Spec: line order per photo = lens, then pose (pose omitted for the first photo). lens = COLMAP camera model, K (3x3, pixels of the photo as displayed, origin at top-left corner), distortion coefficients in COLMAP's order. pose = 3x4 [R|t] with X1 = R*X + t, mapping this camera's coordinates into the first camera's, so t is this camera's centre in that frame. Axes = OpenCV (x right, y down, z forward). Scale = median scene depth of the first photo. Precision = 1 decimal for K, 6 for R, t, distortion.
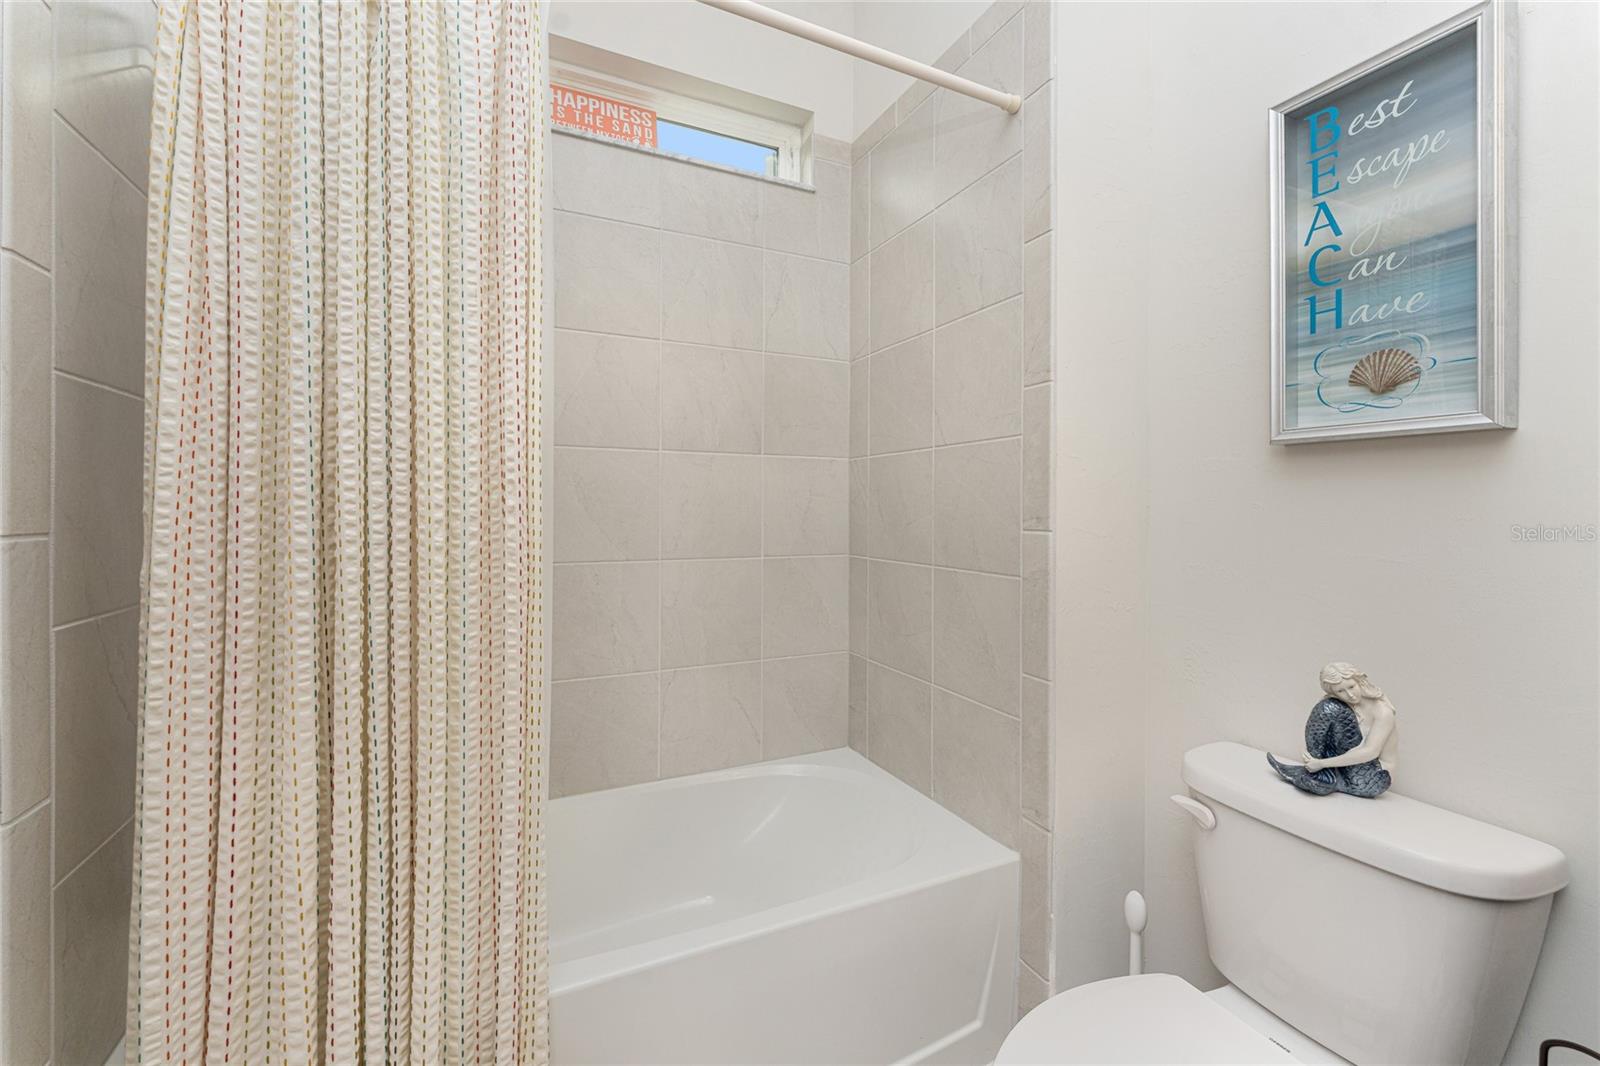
lens RADIAL K [[652.7, 0, 798.4], [0, 652.7, 507.6], [0, 0, 1]] dist [-0.003989, 0.000368]
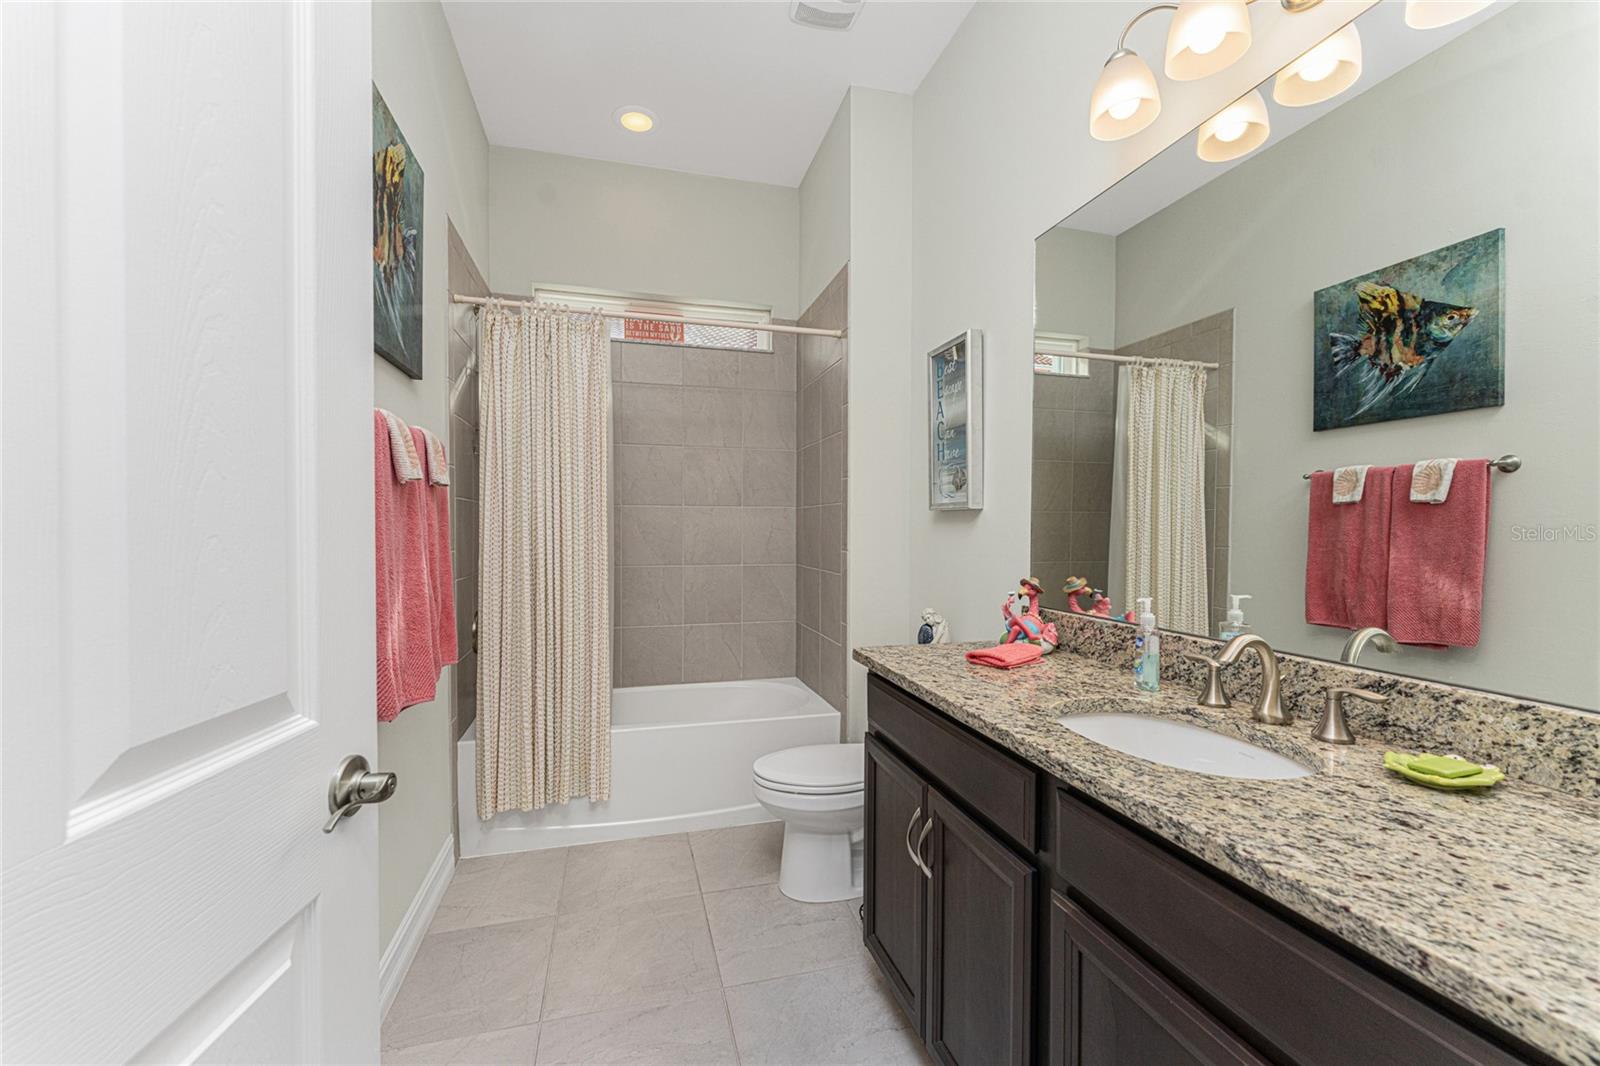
lens RADIAL K [[652.7, 0, 796.1], [0, 652.7, 536.0], [0, 0, 1]] dist [-0.003989, 0.000368]
pose [[0.982654, 0.001477, -0.185440, 0.917893], [0.001390, 0.999882, 0.015326, -0.062495], [0.185441, -0.015318, 0.982536, -1.561980]]
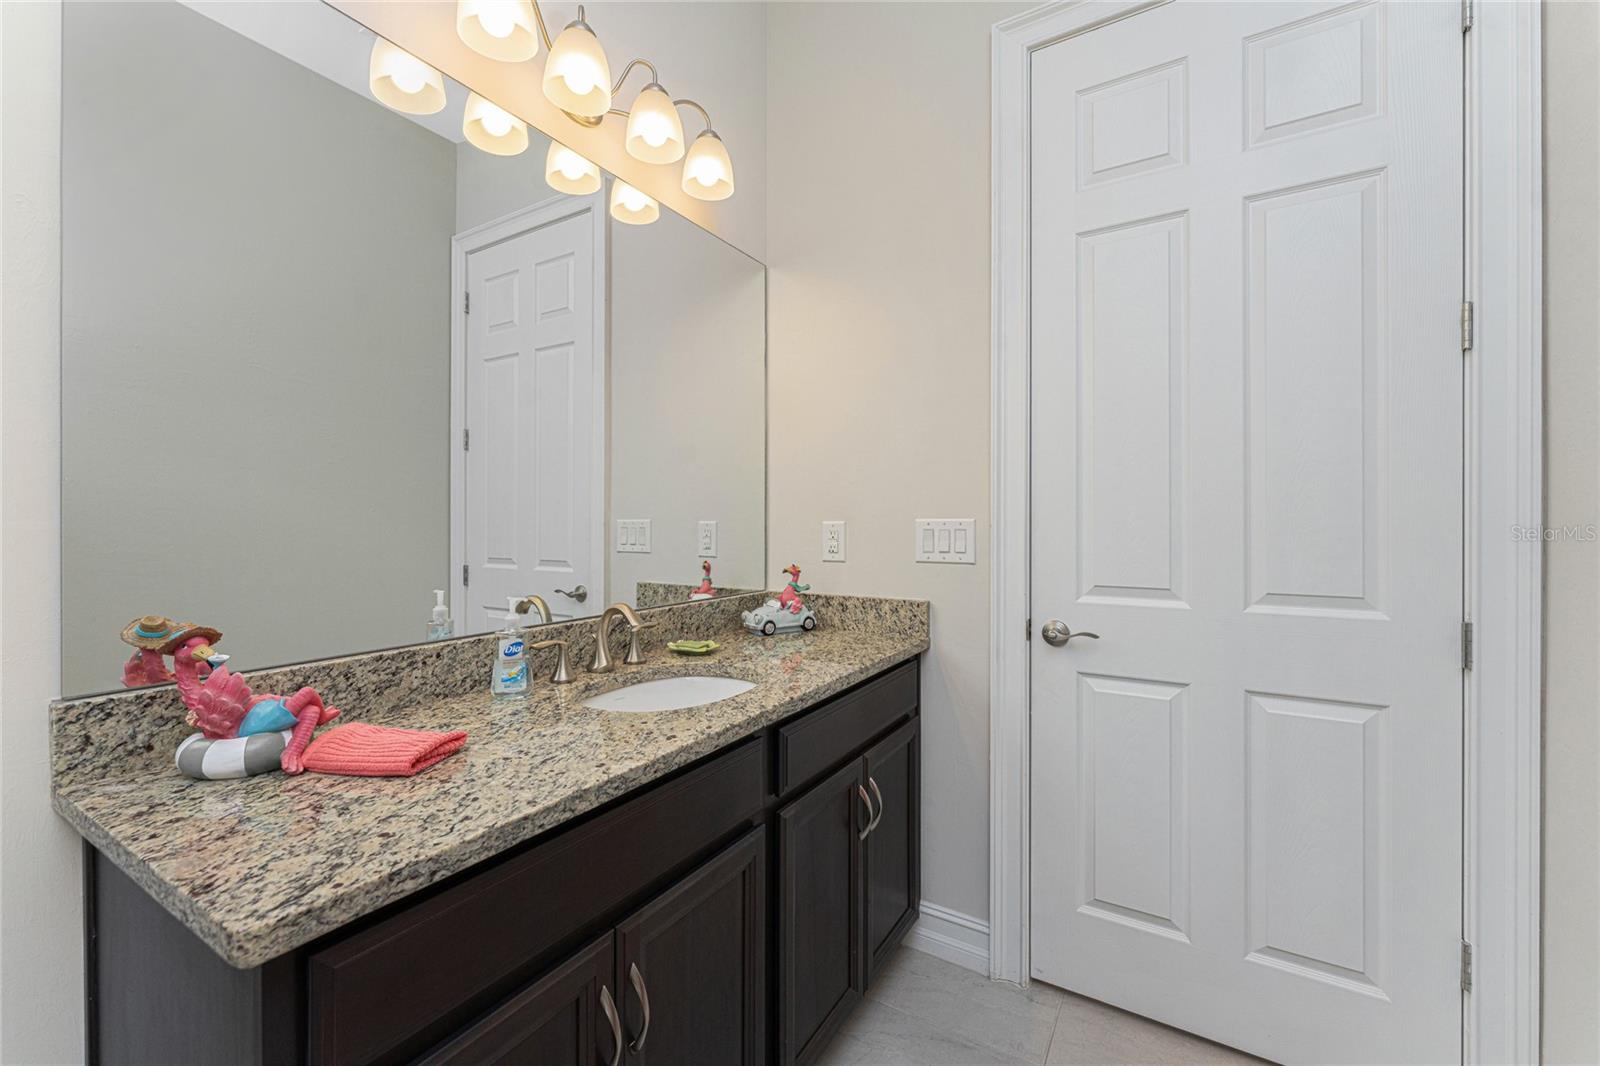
lens RADIAL K [[652.7, 0, 795.4], [0, 652.7, 523.8], [0, 0, 1]] dist [-0.003989, 0.000368]
pose [[-0.540869, -0.006123, 0.841084, -0.645255], [-0.003885, 0.999981, 0.004781, -0.048041], [-0.841098, -0.000682, -0.540883, 1.579981]]
